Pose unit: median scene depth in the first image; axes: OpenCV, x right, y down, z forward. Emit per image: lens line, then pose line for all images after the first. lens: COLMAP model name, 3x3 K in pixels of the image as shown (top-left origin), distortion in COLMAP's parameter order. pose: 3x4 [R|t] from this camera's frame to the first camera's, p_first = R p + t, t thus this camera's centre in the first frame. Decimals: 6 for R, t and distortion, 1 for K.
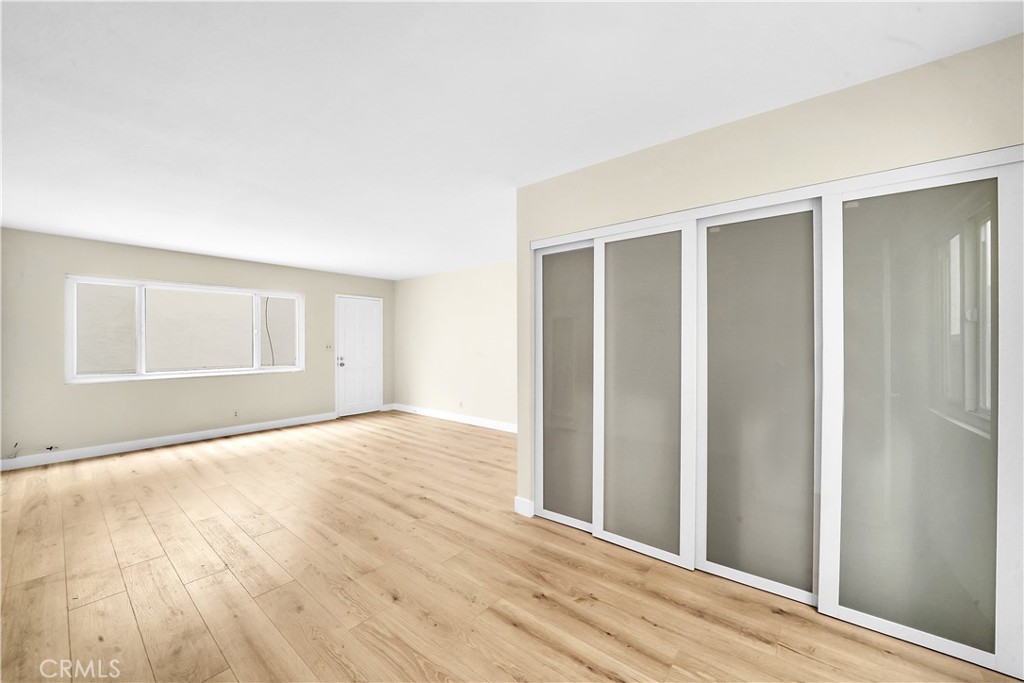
lens RADIAL K [[369.5, 0, 536.1], [0, 369.5, 345.3], [0, 0, 1]] dist [-0.020127, 0.000258]
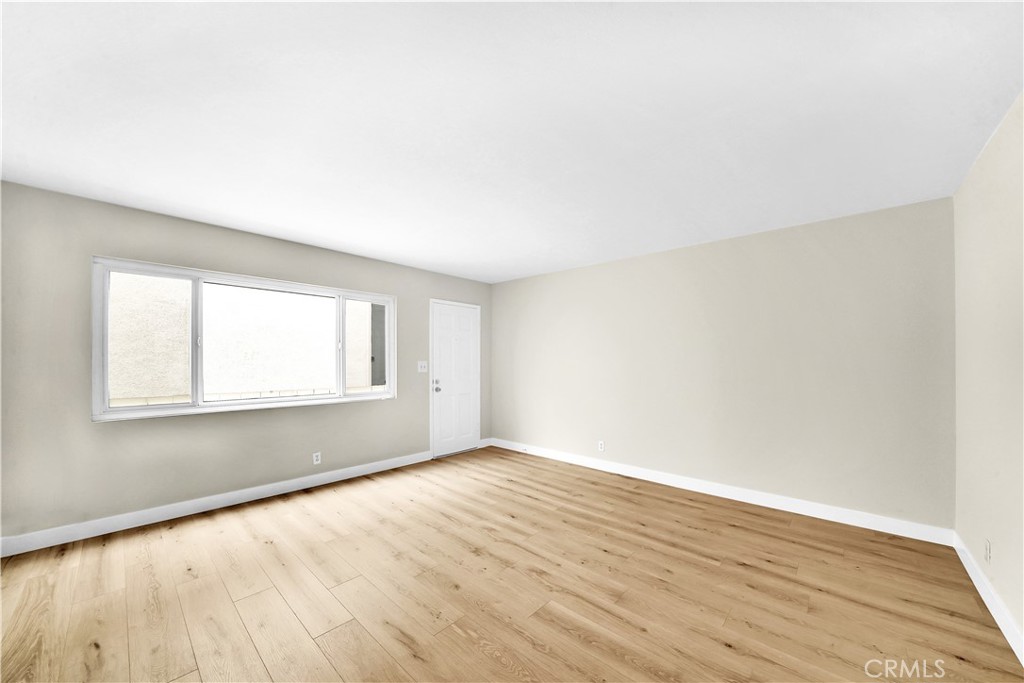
lens RADIAL K [[369.5, 0, 529.0], [0, 369.5, 364.1], [0, 0, 1]] dist [-0.020127, 0.000258]
pose [[0.997137, 0.006807, -0.075315, -0.369419], [-0.006801, 0.999977, 0.000338, -0.003491], [0.075315, 0.000175, 0.997160, 0.317914]]
